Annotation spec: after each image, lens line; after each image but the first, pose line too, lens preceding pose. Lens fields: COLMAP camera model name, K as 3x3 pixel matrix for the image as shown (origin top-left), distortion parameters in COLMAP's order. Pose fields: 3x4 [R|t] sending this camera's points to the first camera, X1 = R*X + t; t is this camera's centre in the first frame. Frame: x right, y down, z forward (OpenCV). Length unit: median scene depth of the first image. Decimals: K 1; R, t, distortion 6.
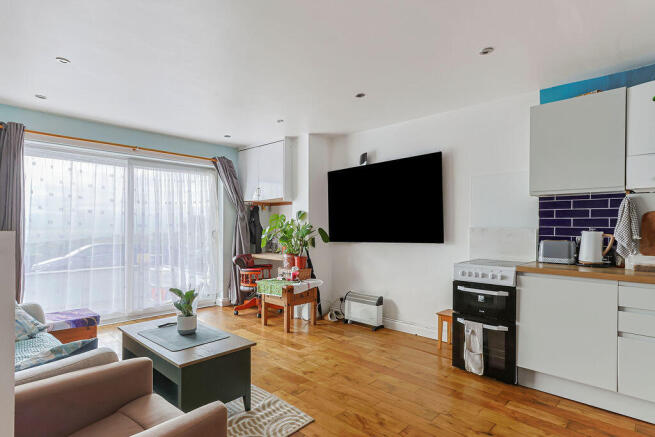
lens RADIAL K [[353.7, 0, 344.9], [0, 353.7, 232.9], [0, 0, 1]] dist [-0.002444, -0.000821]
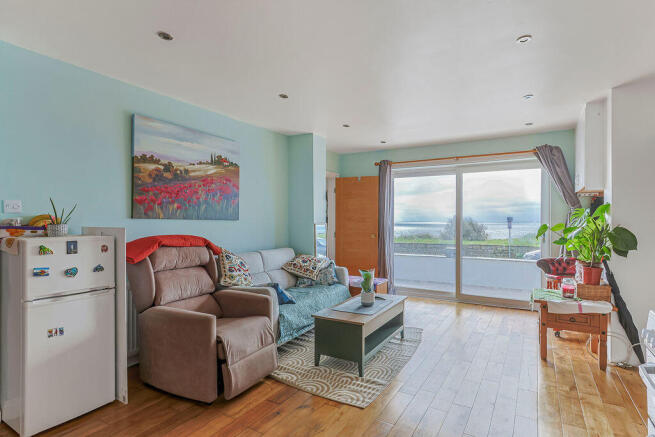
lens RADIAL K [[353.7, 0, 344.9], [0, 353.7, 232.9], [0, 0, 1]] dist [-0.002444, -0.000821]
pose [[0.215050, 0.035292, -0.975965, 0.587997], [-0.026936, 0.999181, 0.030196, -0.013846], [0.976231, 0.019795, 0.215825, 0.459663]]
